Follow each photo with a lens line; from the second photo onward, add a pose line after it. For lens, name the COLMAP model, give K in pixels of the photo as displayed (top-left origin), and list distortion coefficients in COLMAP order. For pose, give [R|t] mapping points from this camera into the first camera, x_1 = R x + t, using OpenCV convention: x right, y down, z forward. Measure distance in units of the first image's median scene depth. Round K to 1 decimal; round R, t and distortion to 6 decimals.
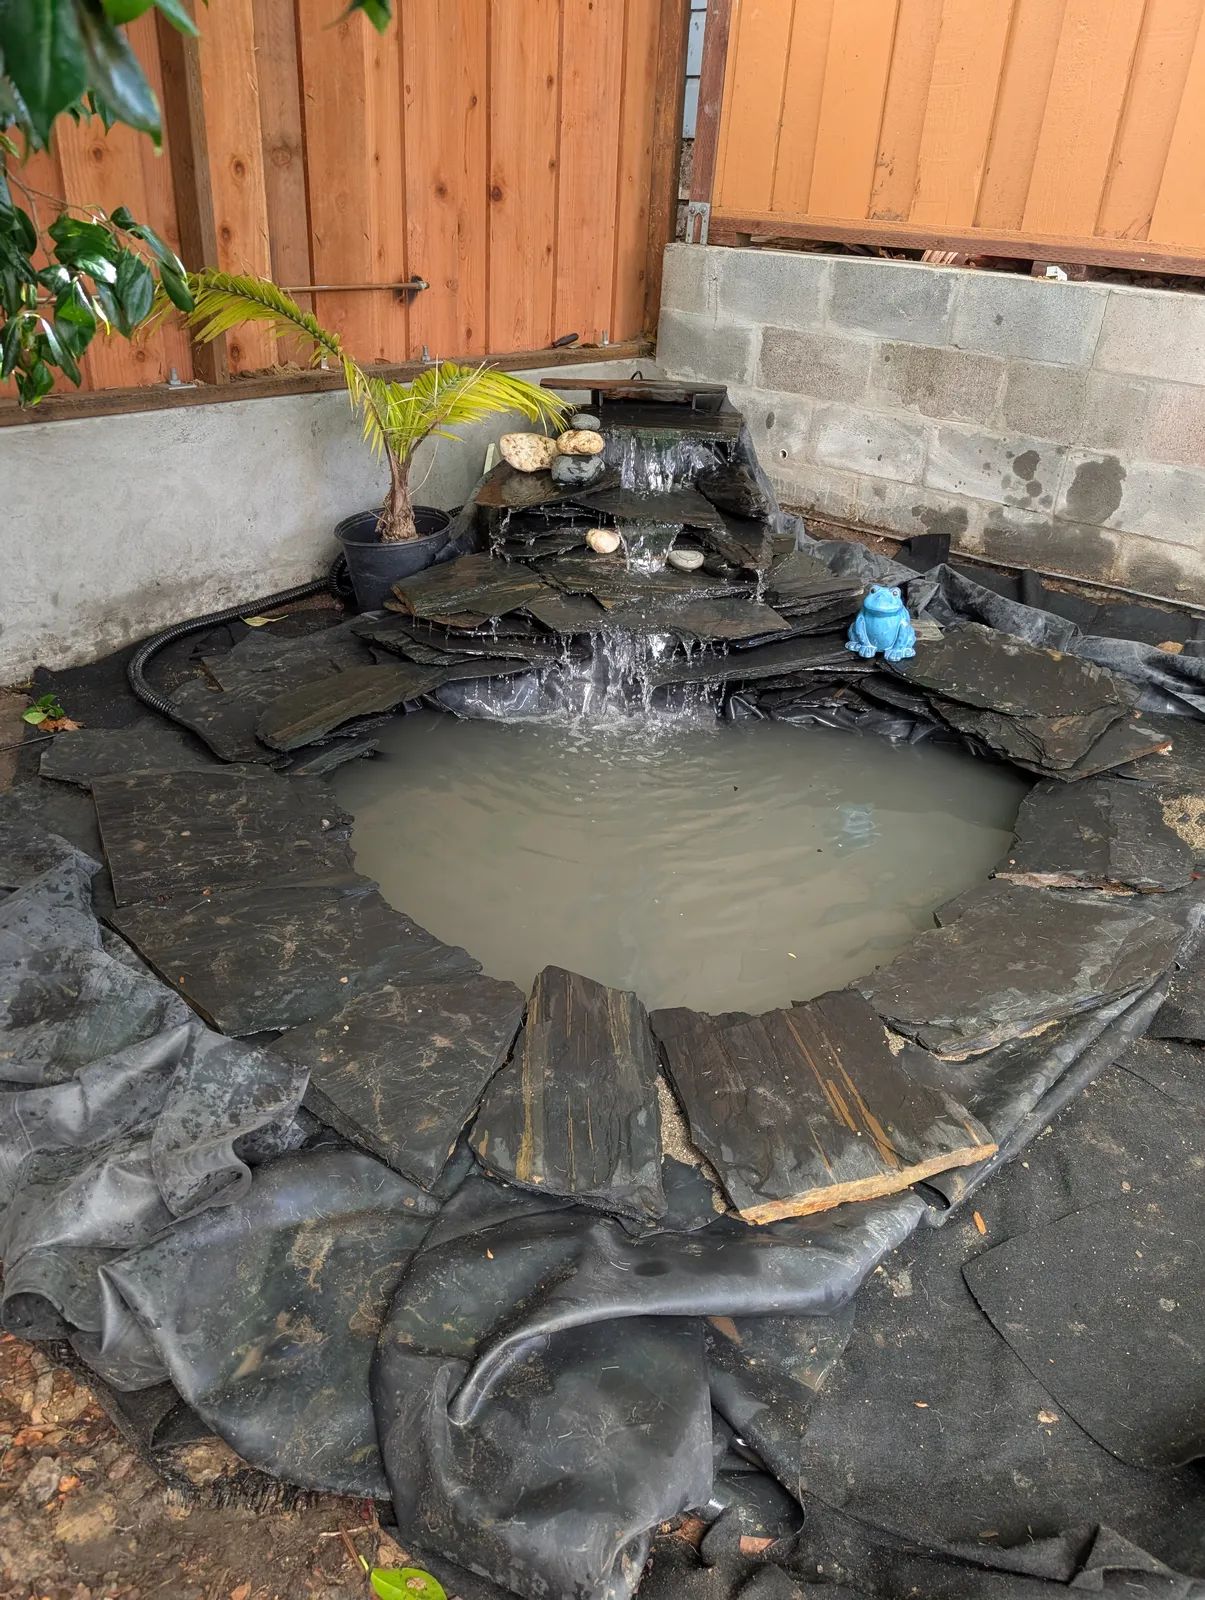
lens RADIAL K [[1155.0, 0, 593.3], [0, 1155.0, 801.3], [0, 0, 1]] dist [0.011475, -0.014810]
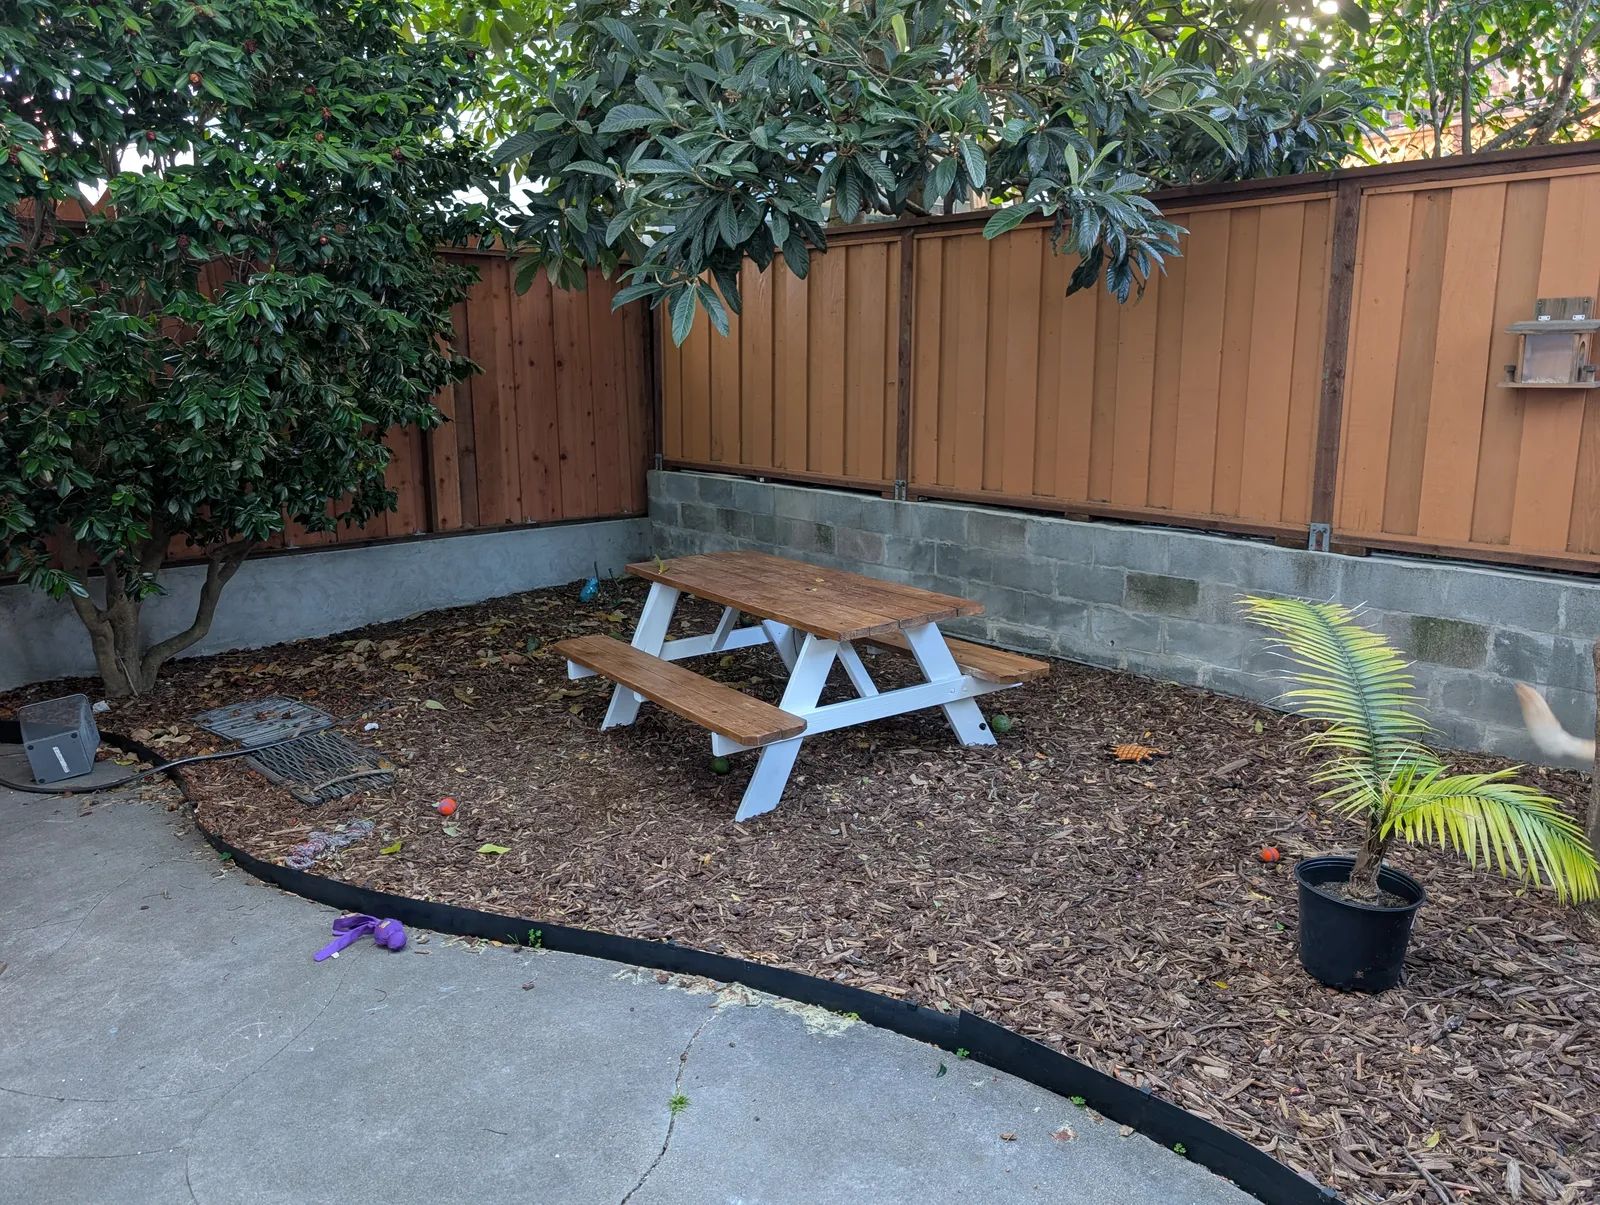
lens RADIAL K [[1155.0, 0, 802.4], [0, 1155.0, 605.1], [0, 0, 1]] dist [0.011475, -0.014810]
pose [[0.991334, -0.026334, -0.128699, 0.711505], [-0.011695, 0.958119, -0.286132, 0.460128], [0.130844, 0.285157, 0.949508, -1.144356]]
